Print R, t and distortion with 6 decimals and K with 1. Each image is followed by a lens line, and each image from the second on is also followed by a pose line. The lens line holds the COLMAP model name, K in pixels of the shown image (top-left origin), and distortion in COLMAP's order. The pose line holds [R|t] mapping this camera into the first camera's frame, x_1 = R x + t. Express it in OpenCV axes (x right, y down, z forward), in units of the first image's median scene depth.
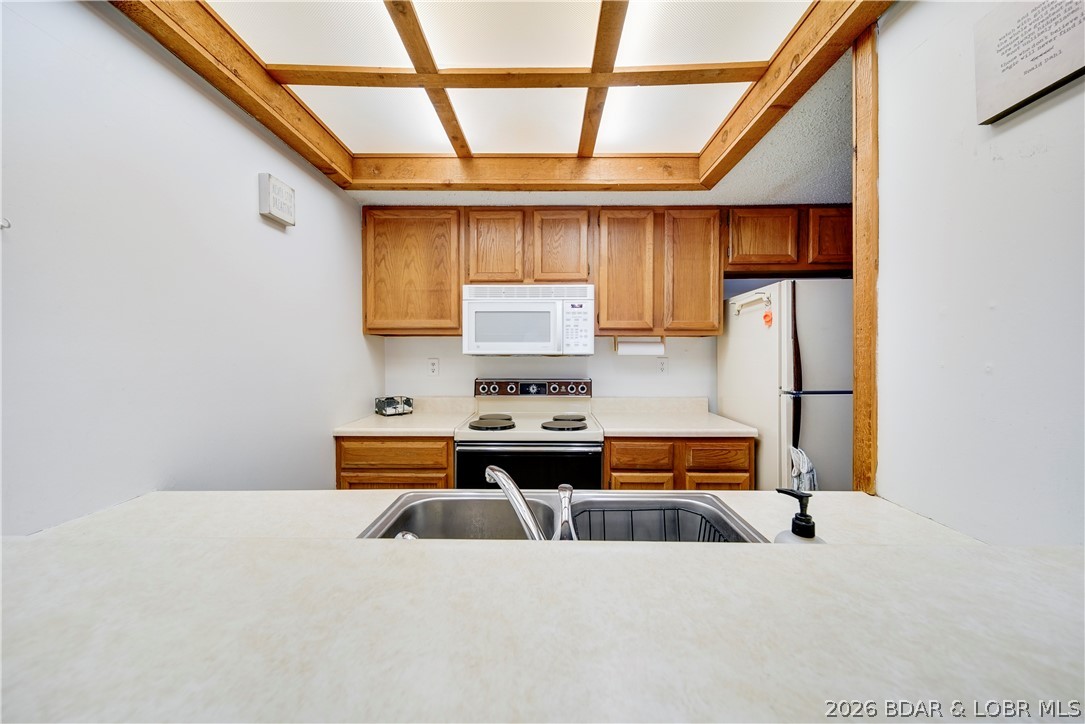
lens RADIAL K [[387.2, 0, 545.4], [0, 387.2, 357.1], [0, 0, 1]] dist [-0.001316, -0.000272]
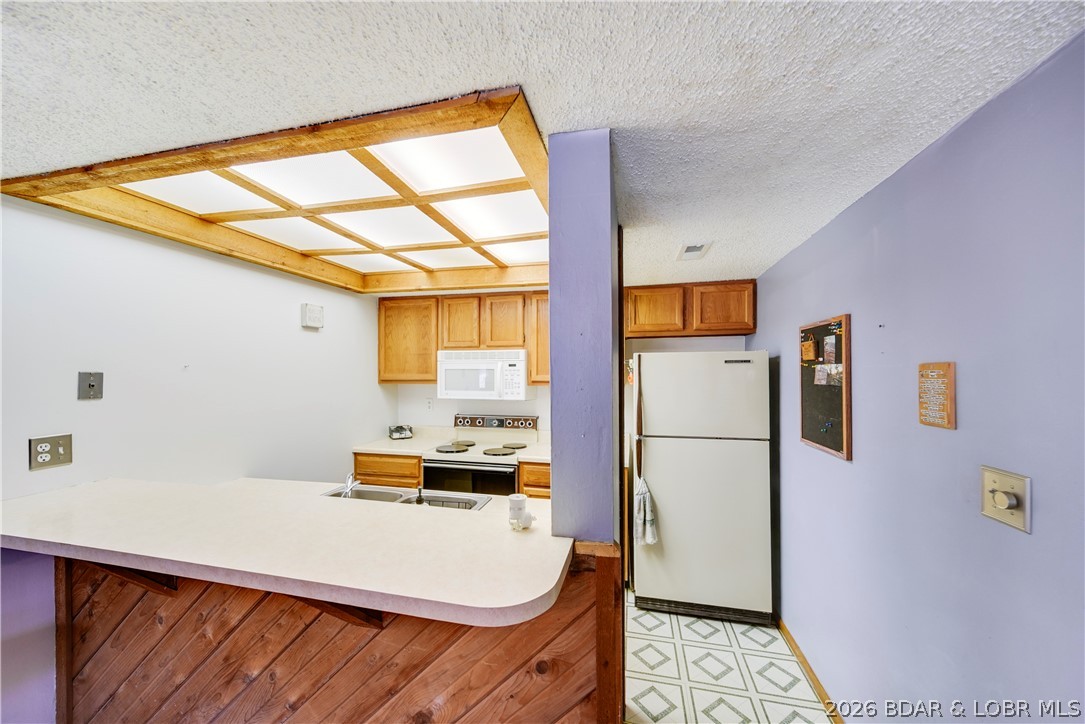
lens RADIAL K [[387.2, 0, 540.0], [0, 387.2, 368.5], [0, 0, 1]] dist [-0.001316, -0.000272]
pose [[0.976355, -0.001603, -0.216169, 0.465394], [-0.001964, 0.999865, -0.016284, -0.096751], [0.216166, 0.016323, 0.976220, -0.322985]]
